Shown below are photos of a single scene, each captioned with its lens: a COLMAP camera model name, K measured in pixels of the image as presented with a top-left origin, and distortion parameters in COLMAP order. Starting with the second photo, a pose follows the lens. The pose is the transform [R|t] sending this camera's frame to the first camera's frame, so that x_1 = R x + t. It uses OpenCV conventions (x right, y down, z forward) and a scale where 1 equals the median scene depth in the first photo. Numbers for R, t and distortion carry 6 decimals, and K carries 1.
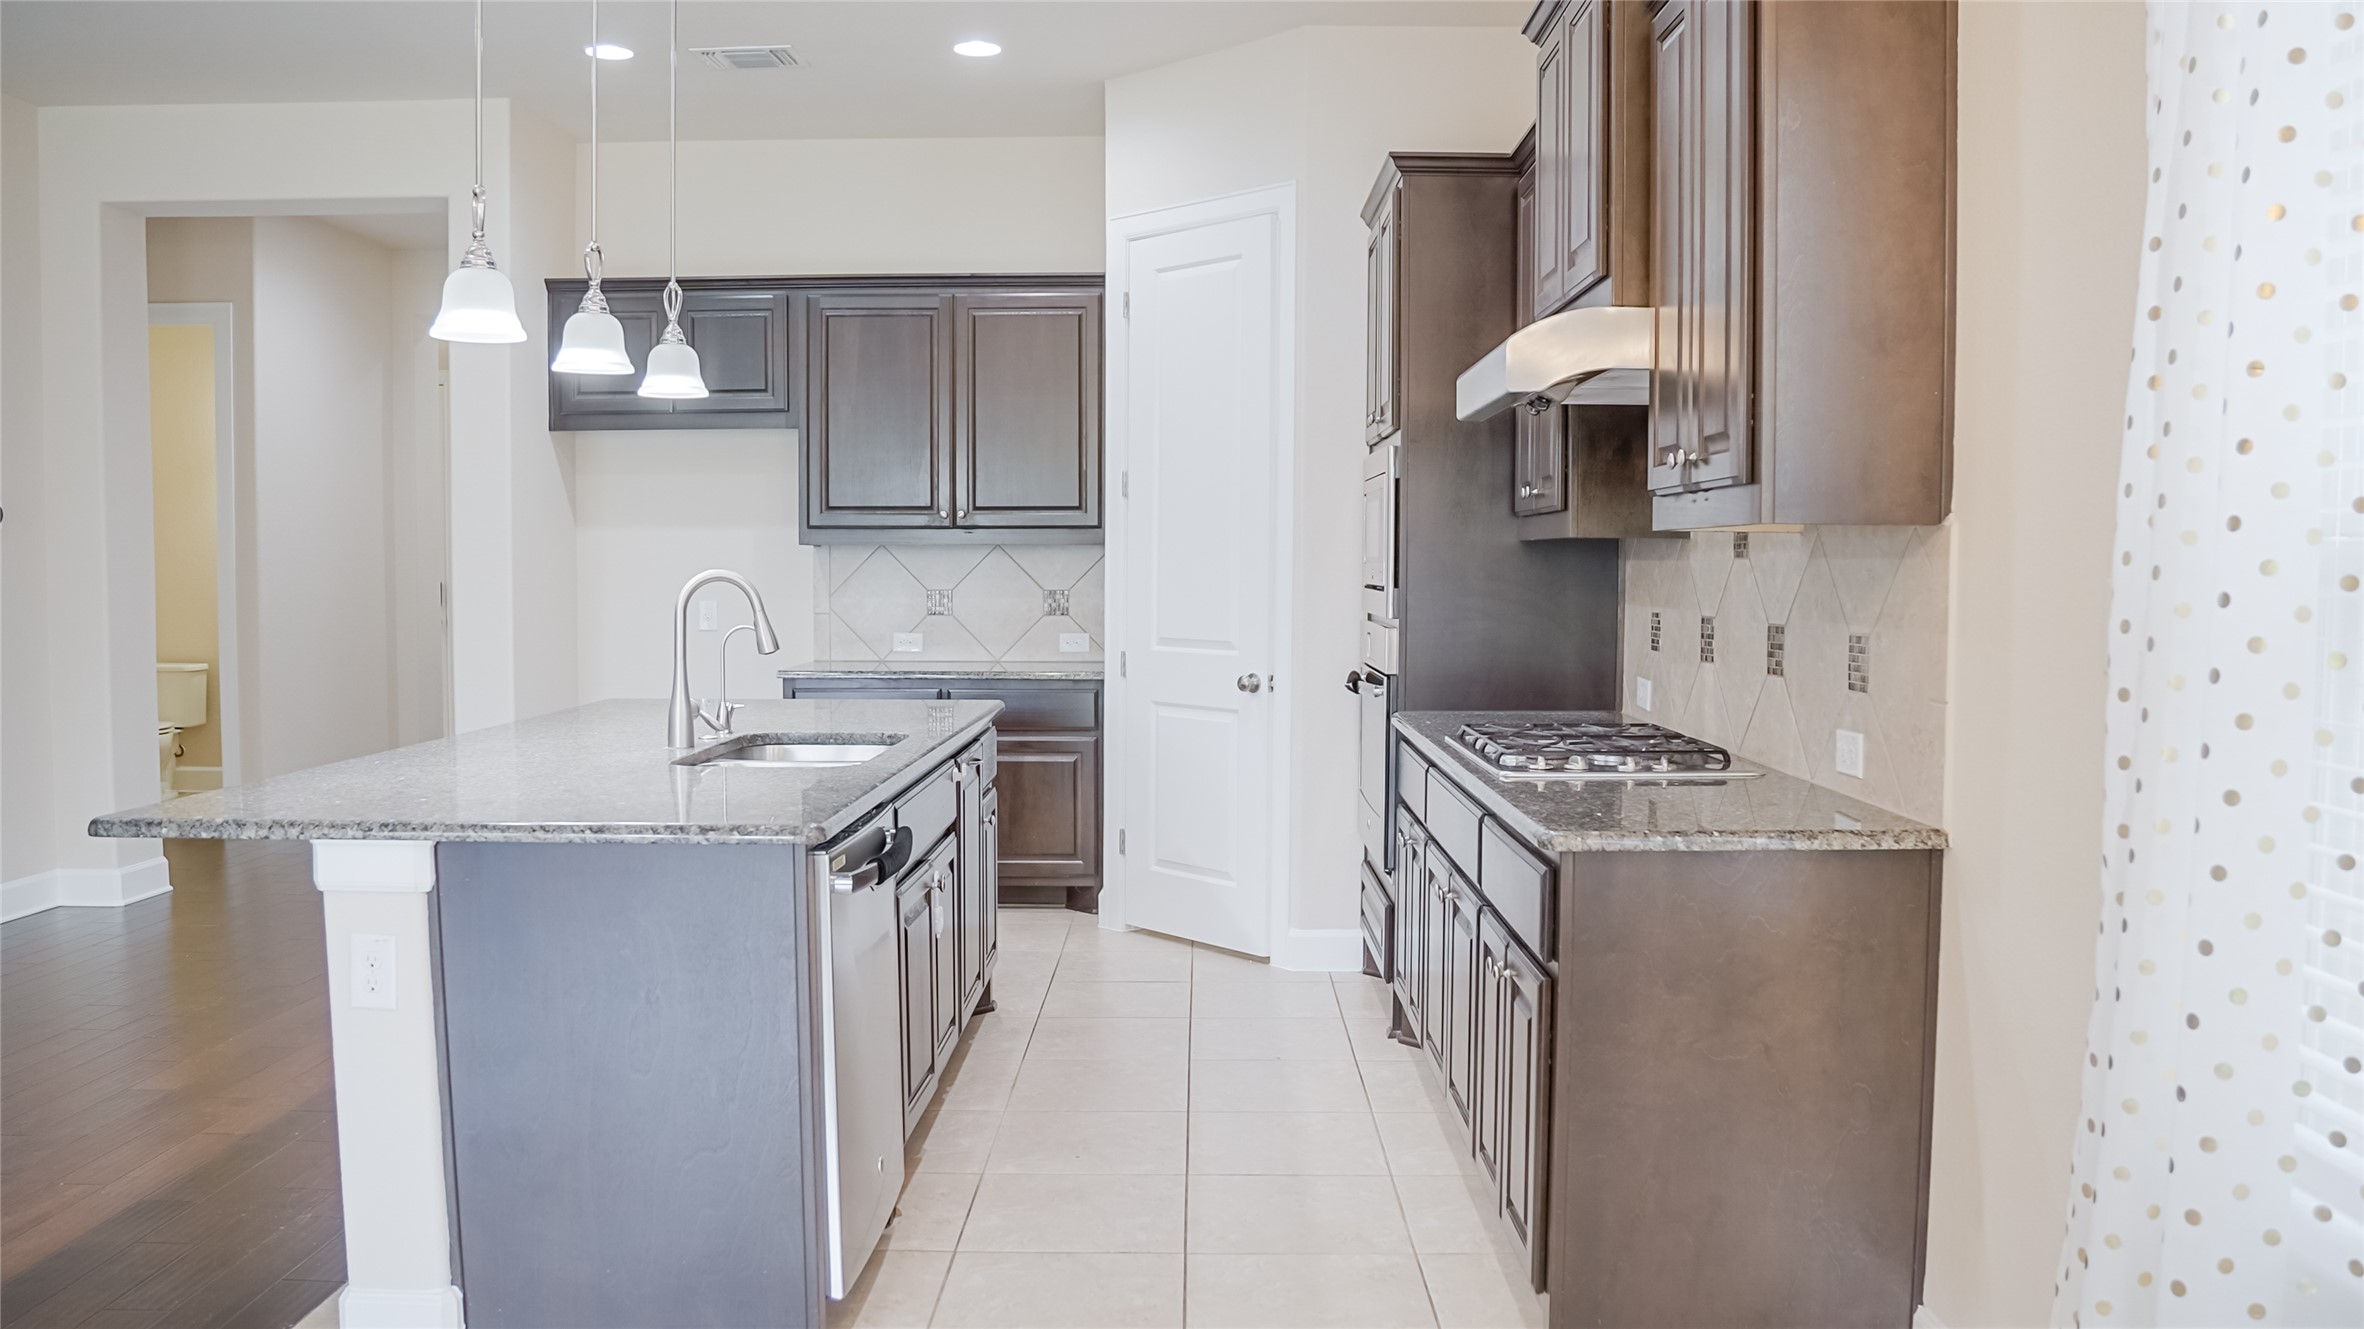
lens RADIAL K [[1788.4, 0, 1182.0], [0, 1788.4, 664.5], [0, 0, 1]] dist [-0.141788, 0.109591]
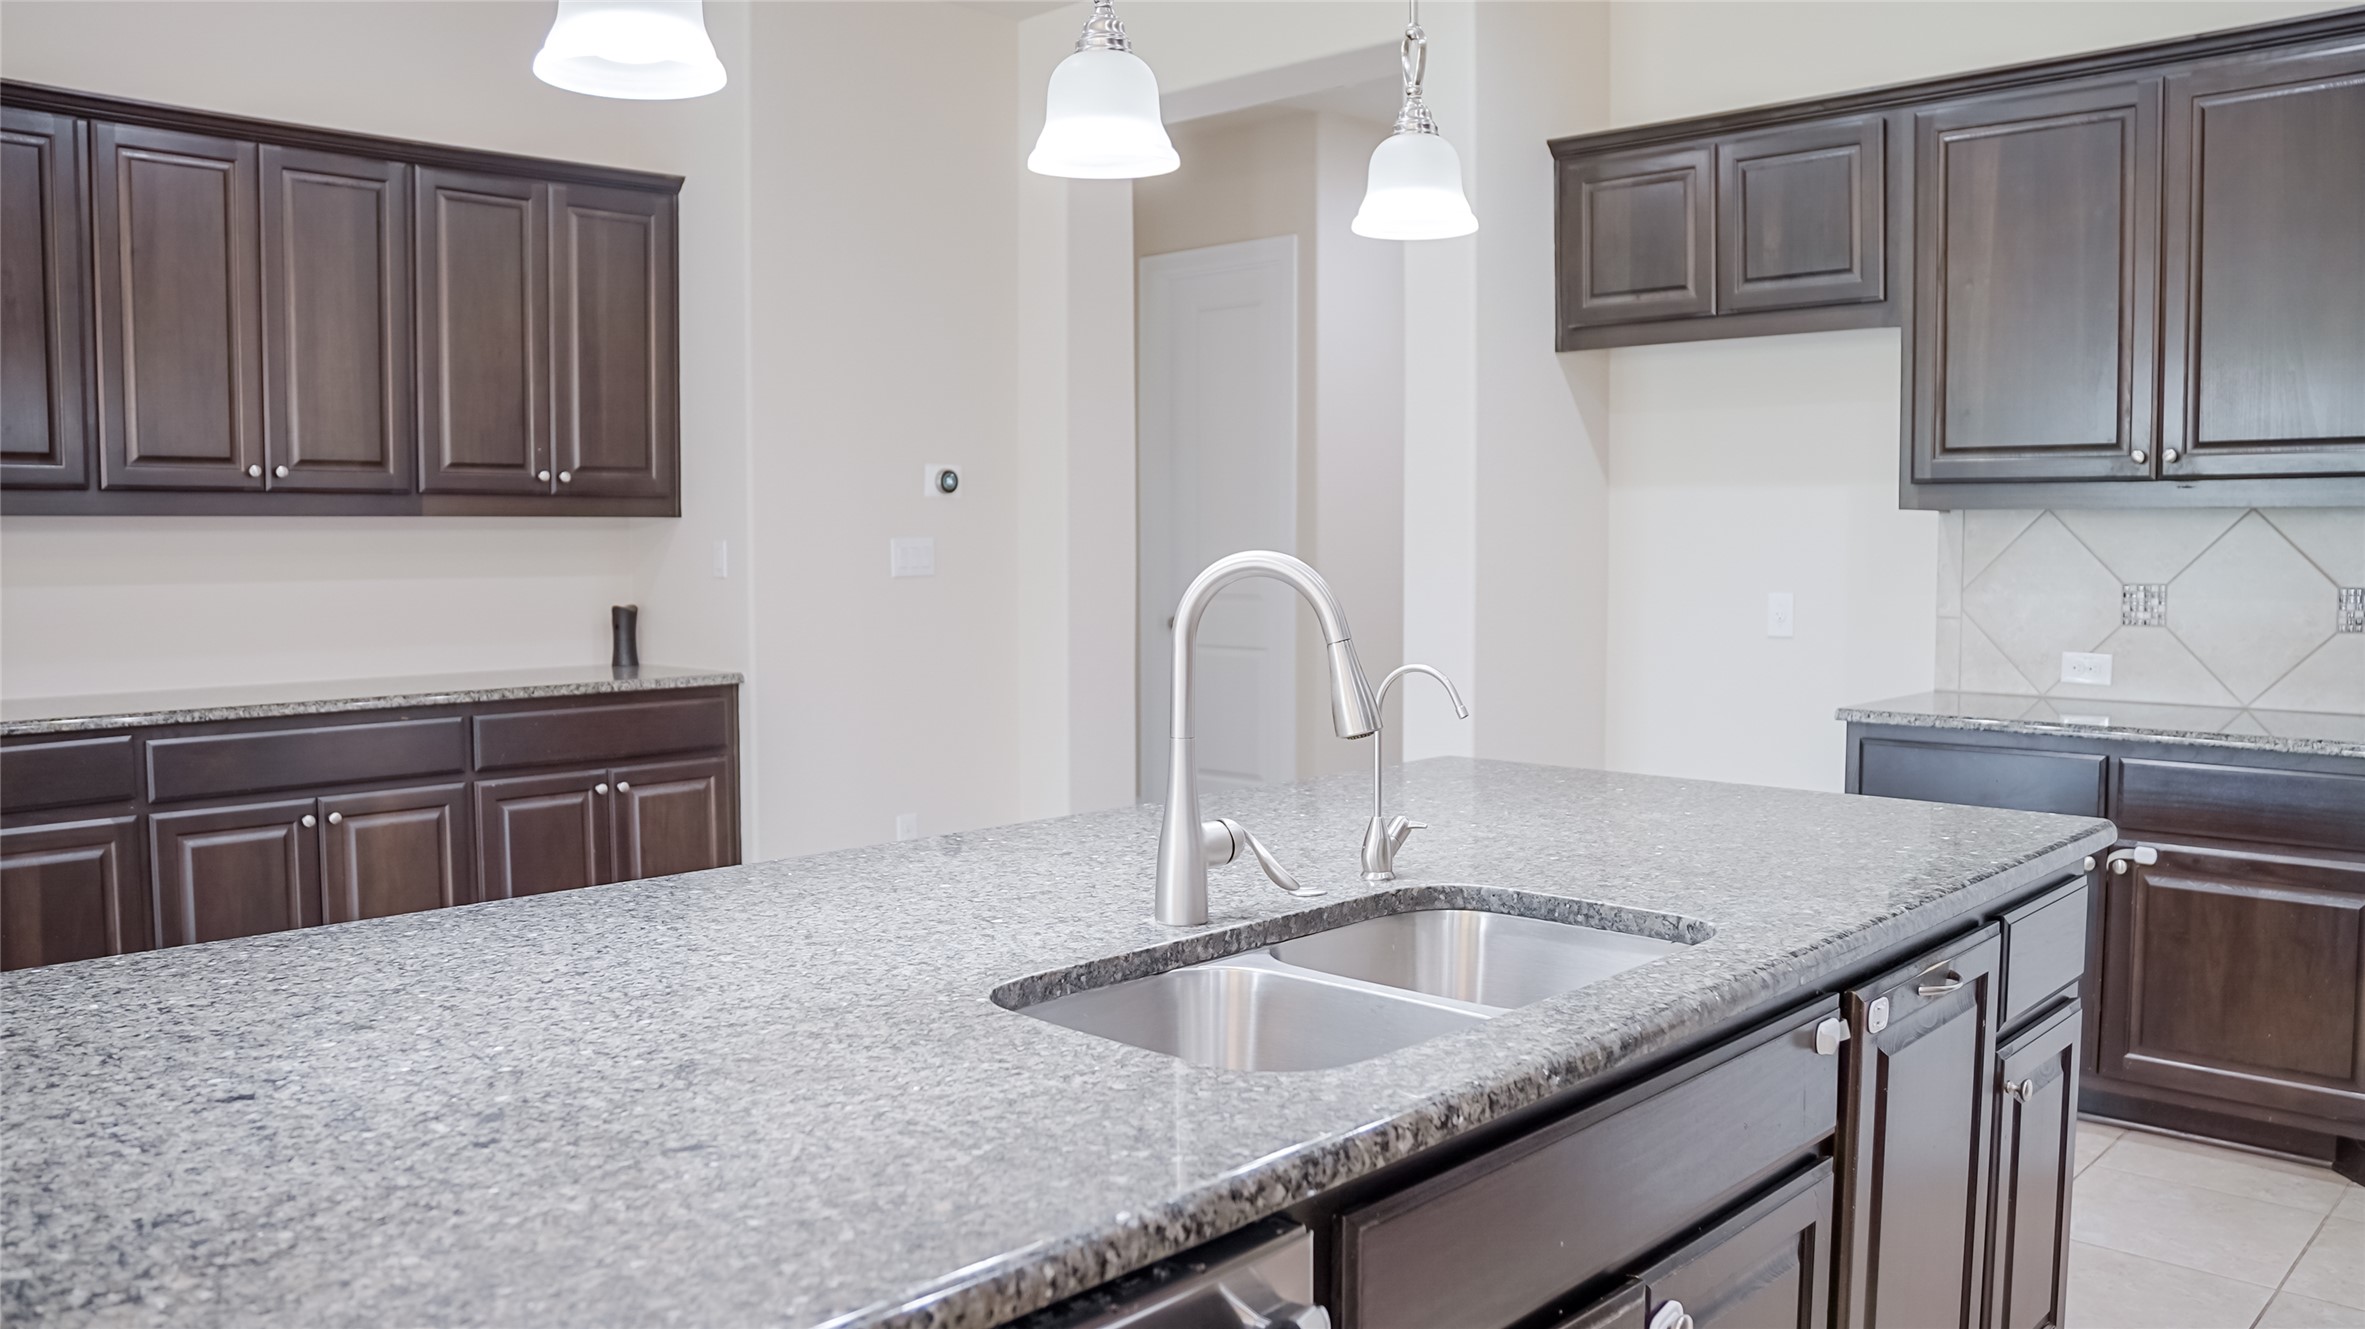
lens RADIAL K [[1789.2, 0, 1182.5], [0, 1789.2, 664.5], [0, 0, 1]] dist [-0.141788, 0.109591]
pose [[0.731770, 0.043974, -0.680132, 0.026201], [-0.033469, 0.999031, 0.028583, -0.021524], [0.680730, 0.001847, 0.732532, 0.369553]]
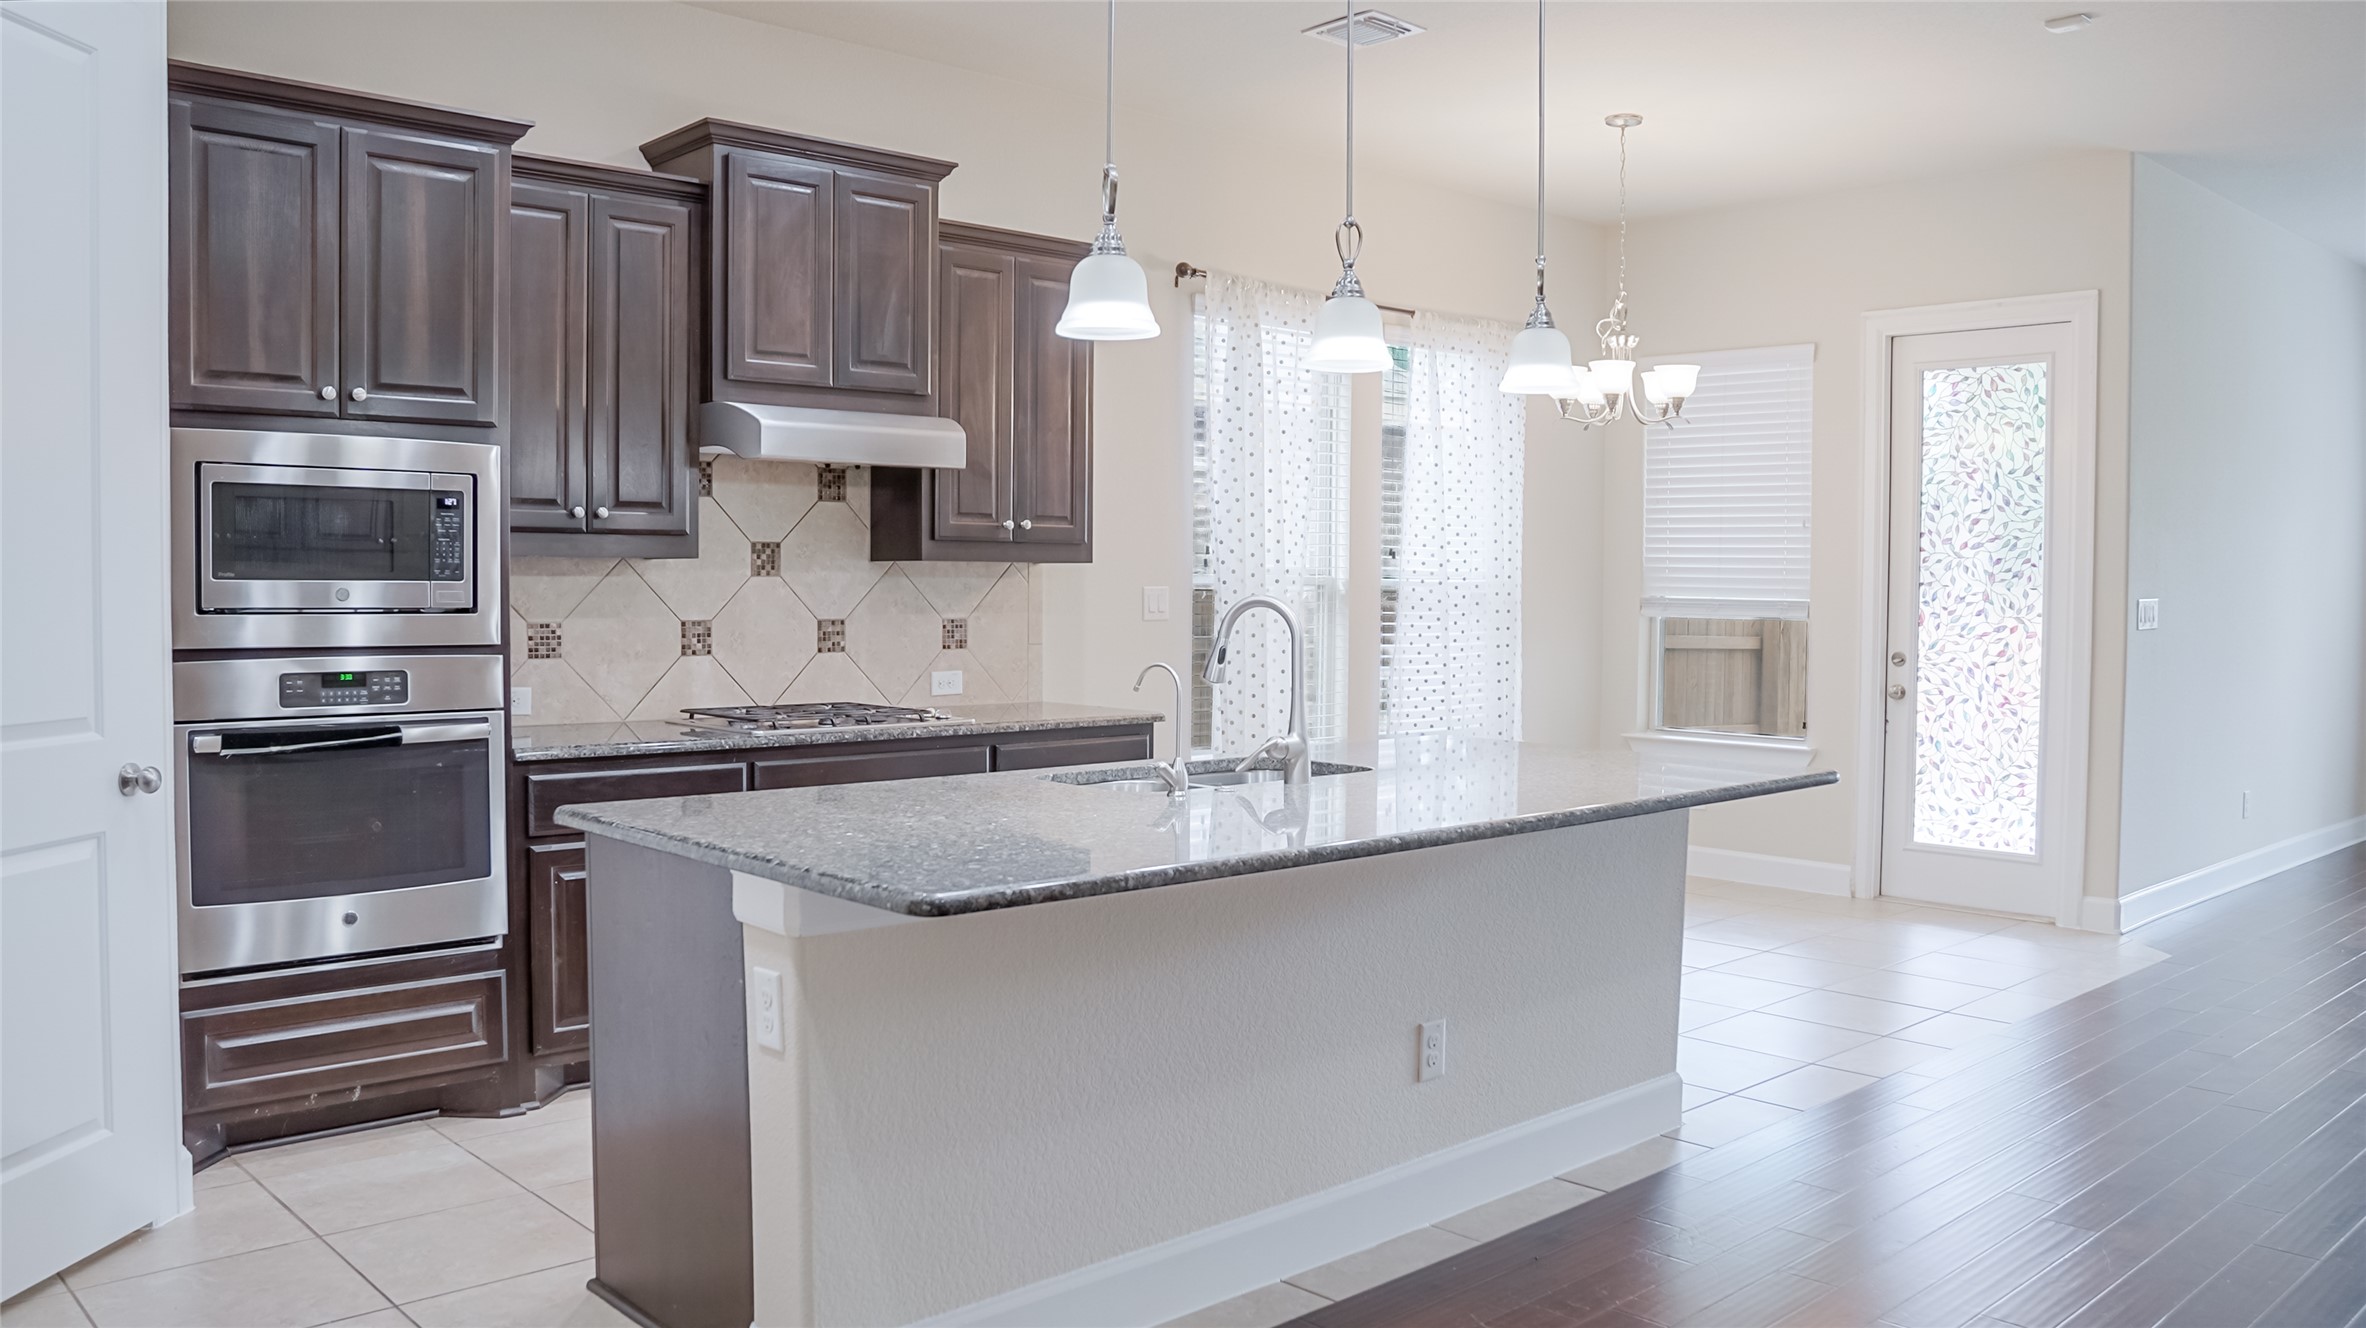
lens RADIAL K [[1789.9, 0, 1183.0], [0, 1789.9, 664.0], [0, 0, 1]] dist [-0.141788, 0.109591]
pose [[-0.679552, -0.041103, 0.732475, -0.533630], [0.032479, 0.995765, 0.086010, -0.056479], [-0.732908, 0.082238, -0.675339, 0.956713]]
